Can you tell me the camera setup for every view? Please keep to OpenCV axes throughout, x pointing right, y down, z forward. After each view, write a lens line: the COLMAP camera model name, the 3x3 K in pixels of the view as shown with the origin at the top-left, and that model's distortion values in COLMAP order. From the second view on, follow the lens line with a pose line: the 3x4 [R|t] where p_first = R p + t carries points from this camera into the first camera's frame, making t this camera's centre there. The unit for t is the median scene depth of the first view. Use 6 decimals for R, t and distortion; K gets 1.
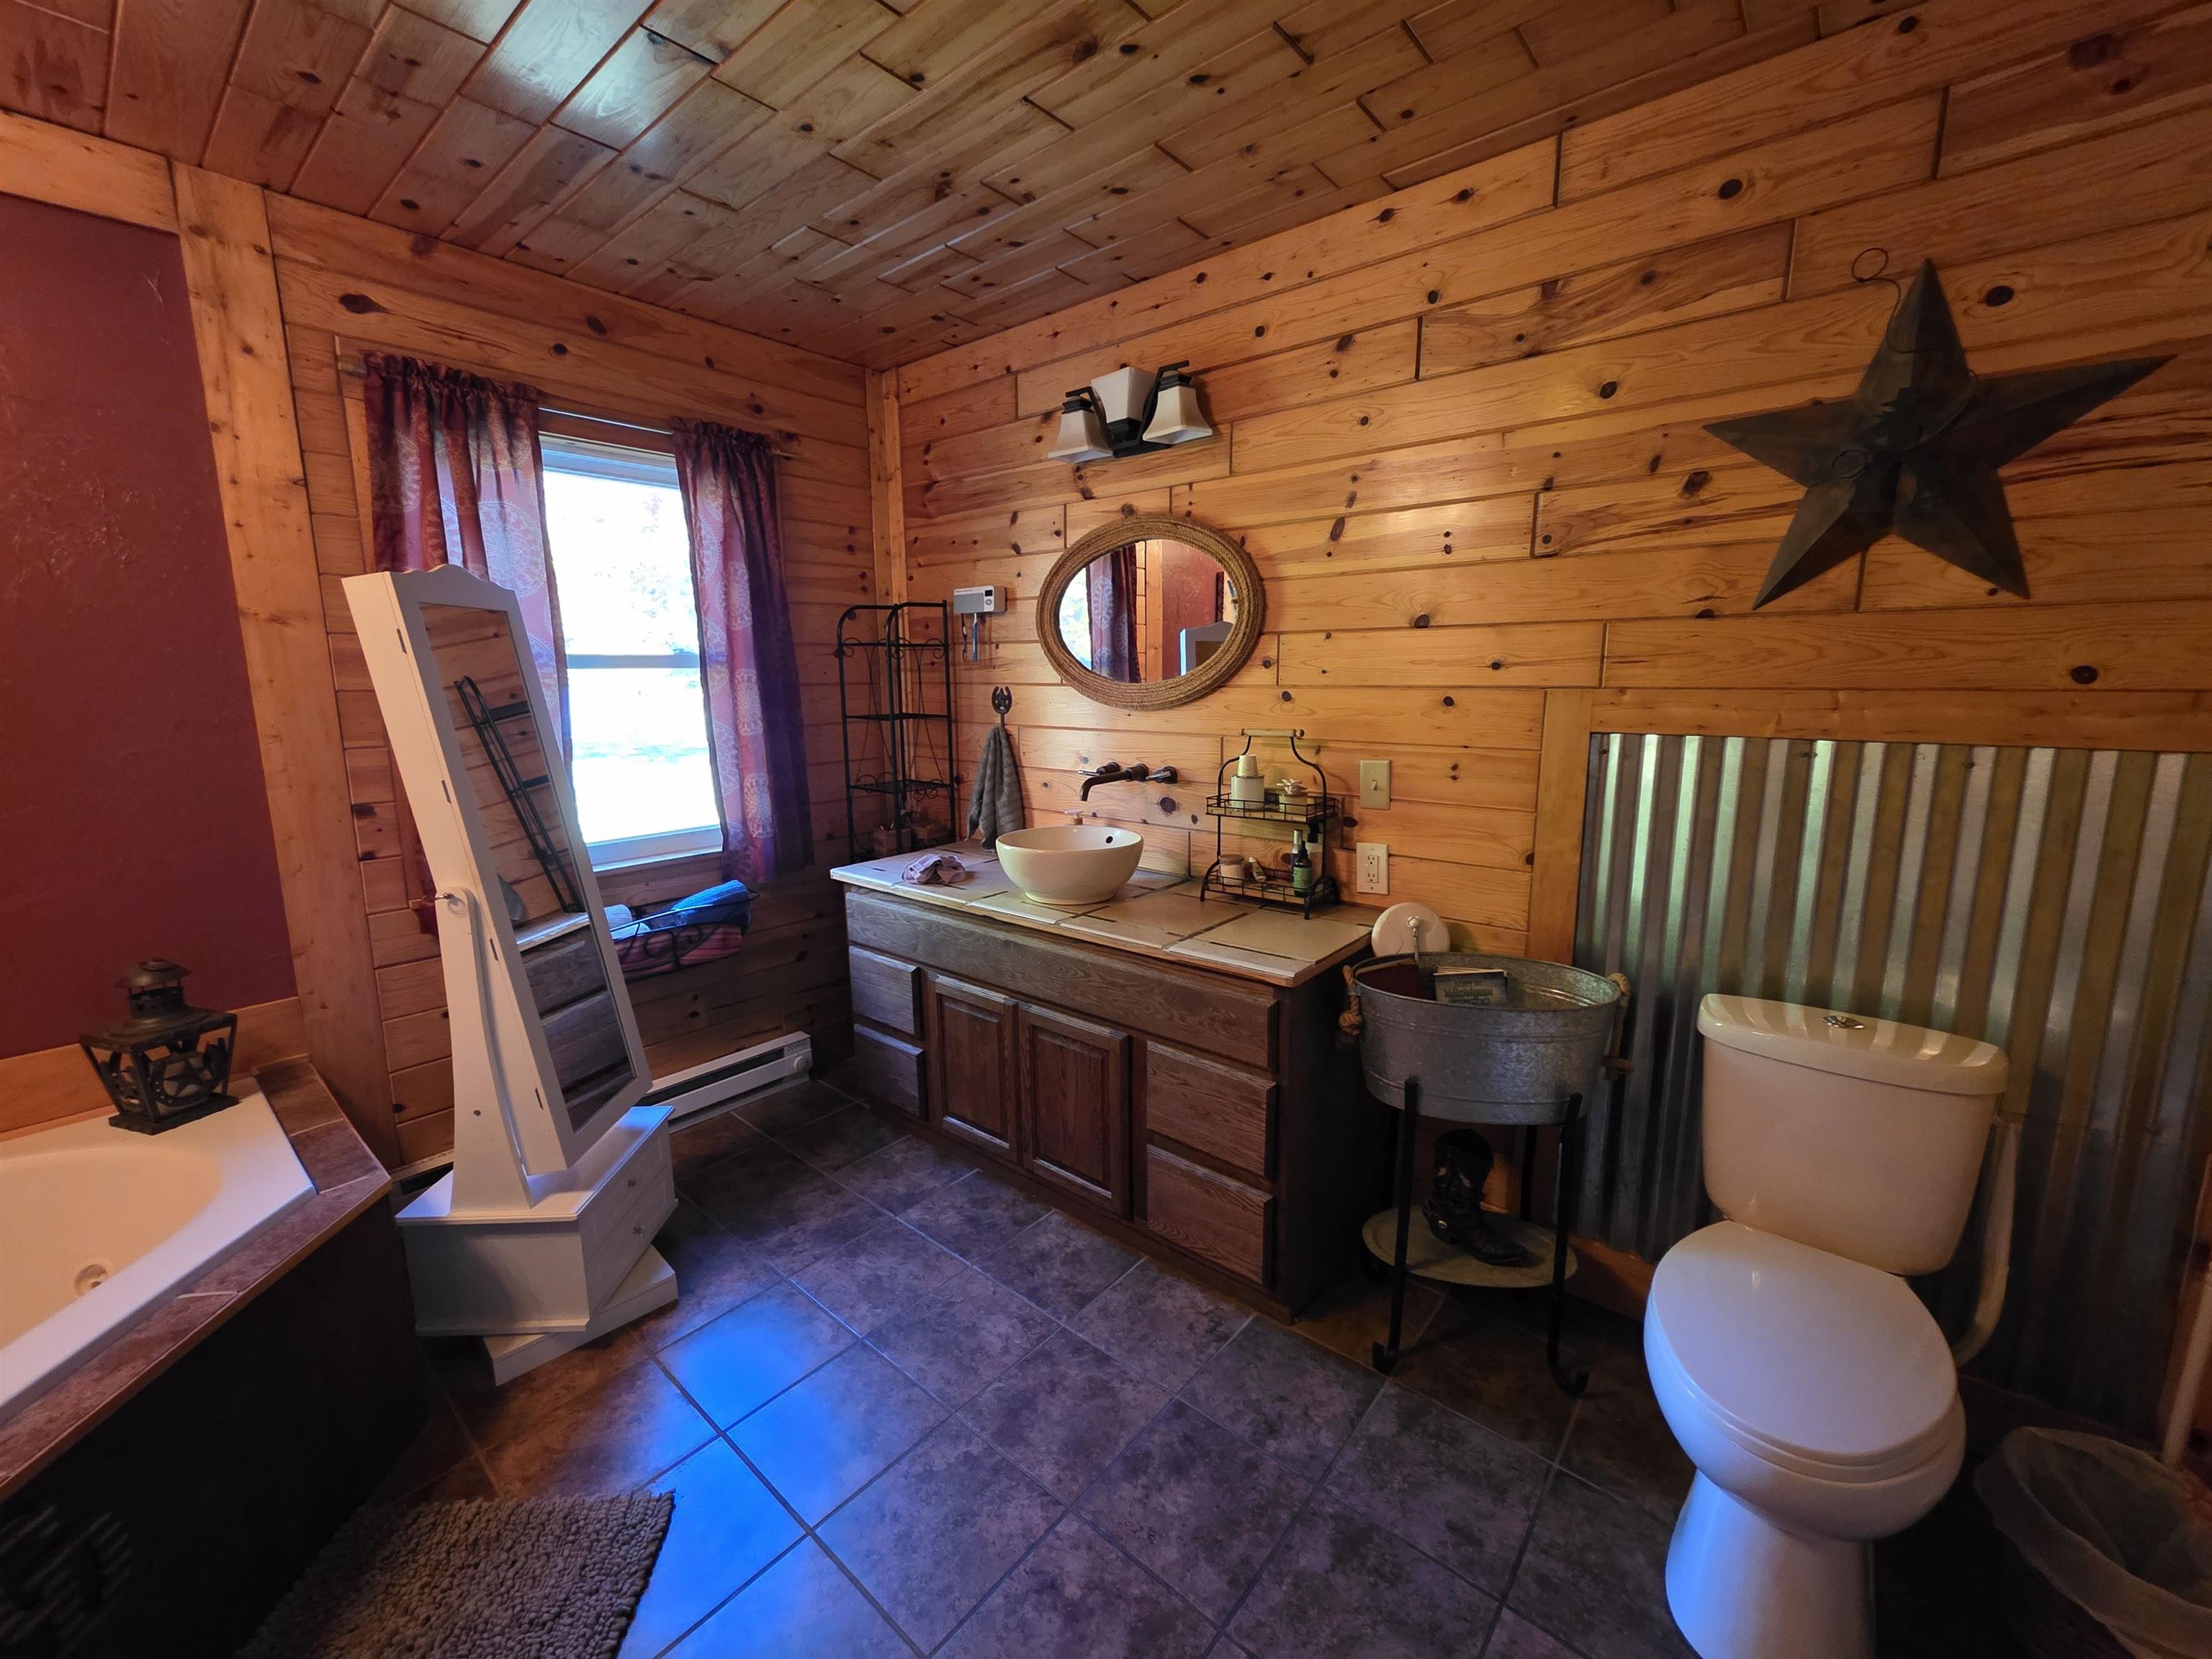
lens RADIAL K [[885.4, 0, 1113.2], [0, 885.4, 822.4], [0, 0, 1]] dist [0.000854, 0.000360]
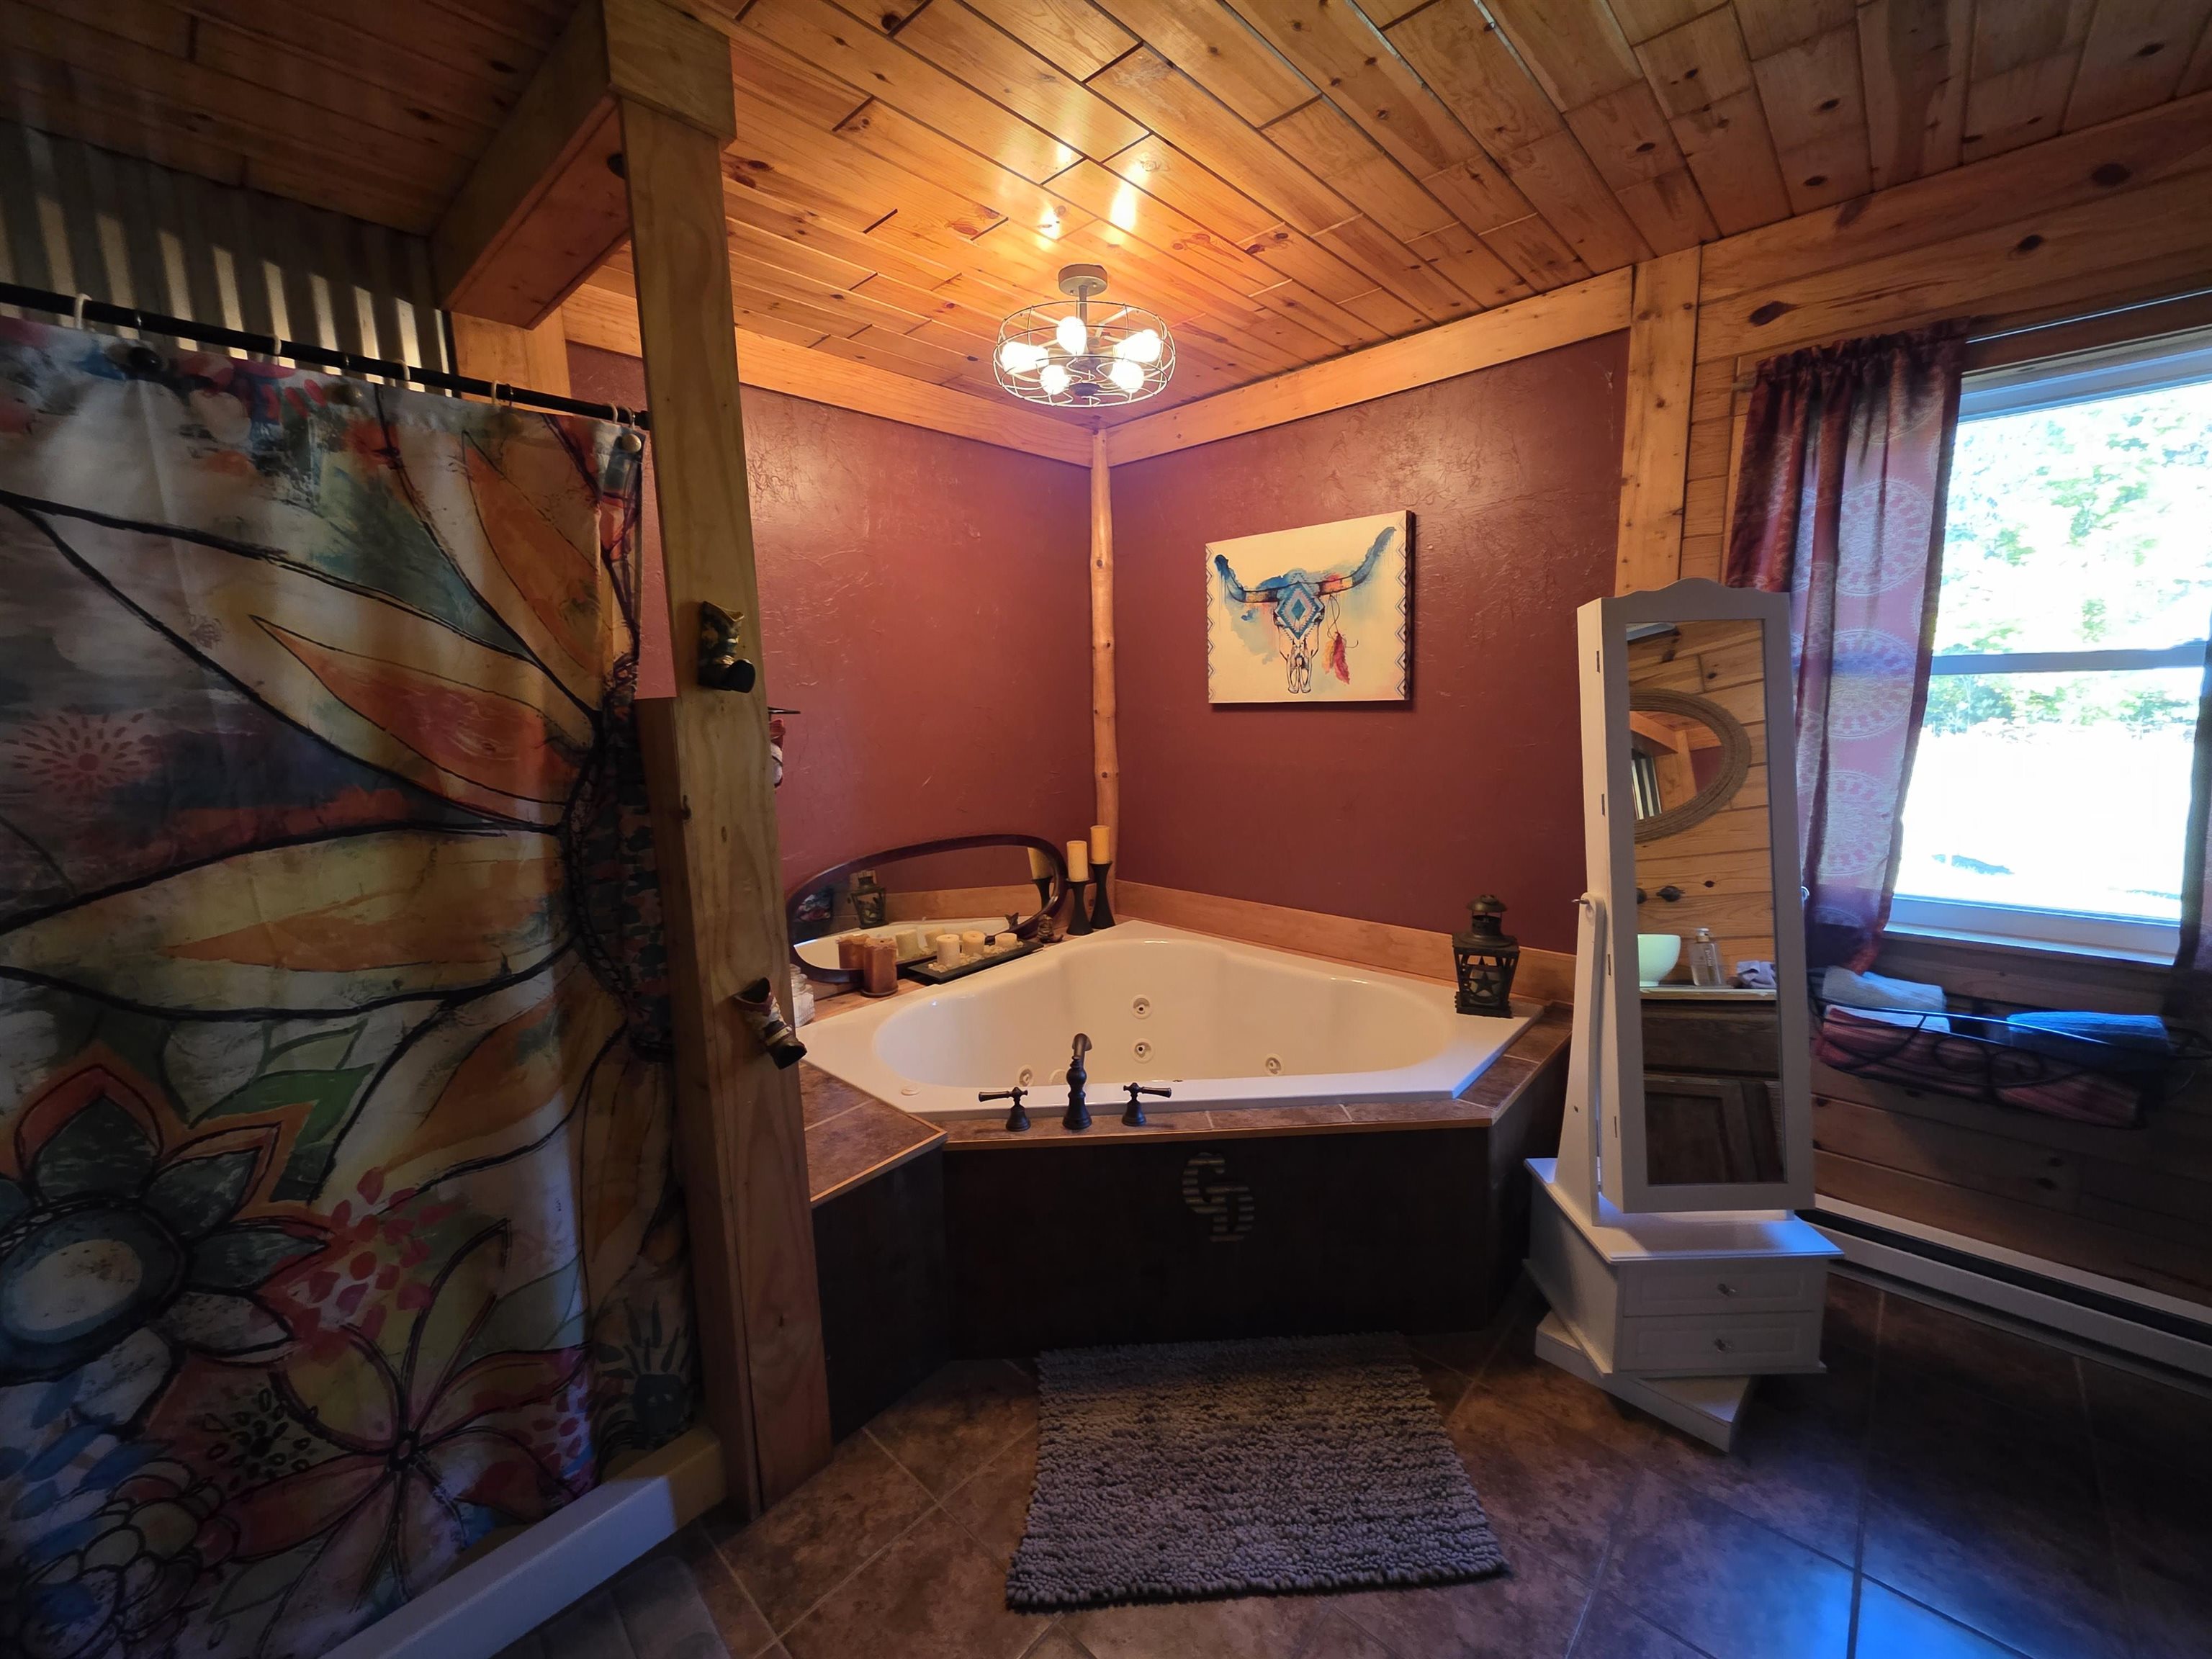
lens RADIAL K [[885.4, 0, 1113.2], [0, 885.4, 822.4], [0, 0, 1]] dist [0.000854, 0.000360]
pose [[-0.049025, 0.156422, -0.986473, 0.262989], [-0.140153, 0.976811, 0.161855, -0.087372], [0.988915, 0.146192, -0.025965, 0.393224]]
